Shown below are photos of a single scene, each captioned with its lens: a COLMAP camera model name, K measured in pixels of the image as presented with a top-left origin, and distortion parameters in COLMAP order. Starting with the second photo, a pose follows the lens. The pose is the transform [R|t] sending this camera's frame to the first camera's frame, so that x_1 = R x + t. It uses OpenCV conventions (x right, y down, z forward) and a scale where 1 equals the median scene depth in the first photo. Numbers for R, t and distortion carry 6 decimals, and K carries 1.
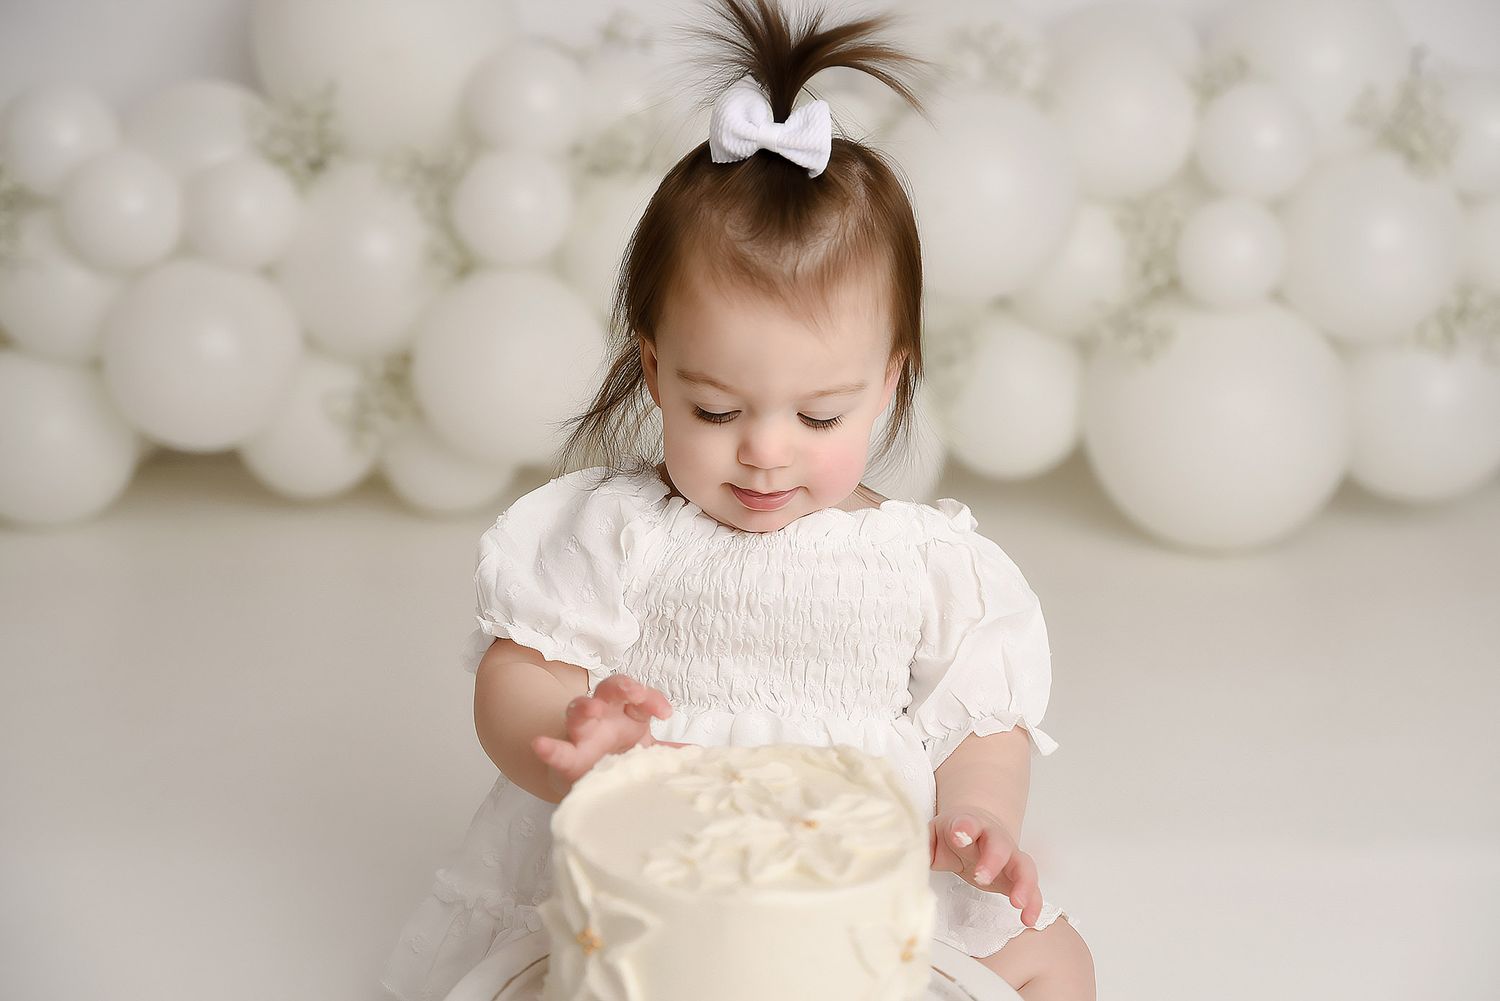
lens RADIAL K [[2478.4, 0, 751.2], [0, 2478.4, 501.0], [0, 0, 1]] dist [0.167507, 0.000000]
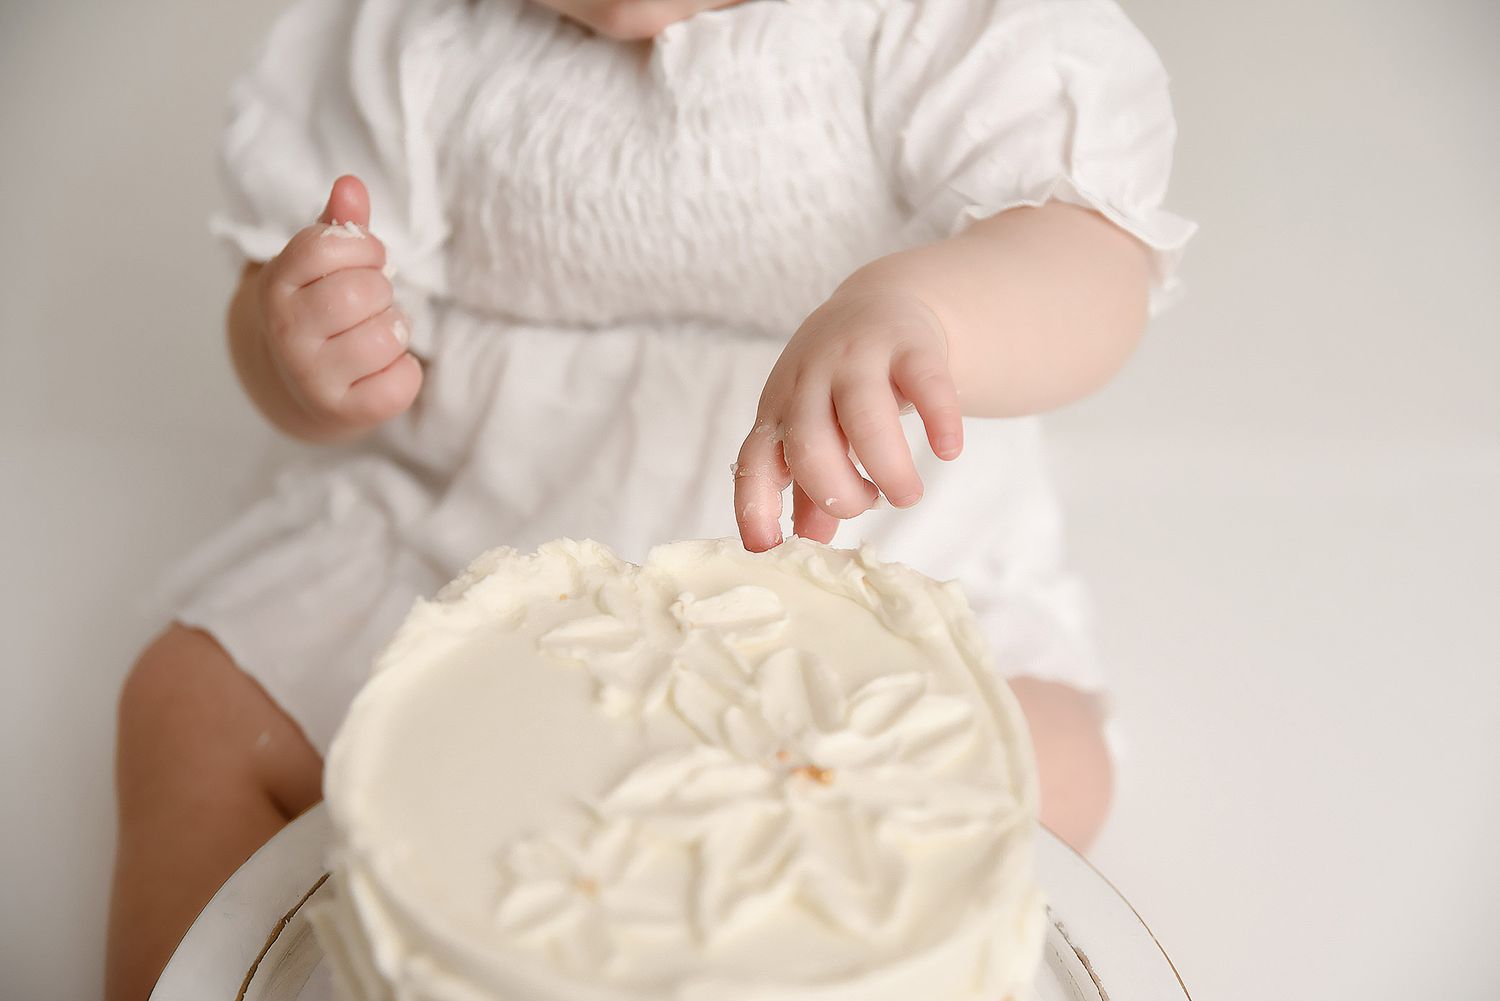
lens RADIAL K [[2683.6, 0, 747.1], [0, 2683.6, 499.9], [0, 0, 1]] dist [-0.102494, 0.000000]
pose [[0.999514, 0.009785, 0.029594, -0.008026], [-0.018546, 0.949791, 0.312334, -0.093343], [-0.025052, -0.312731, 0.949511, 0.437485]]
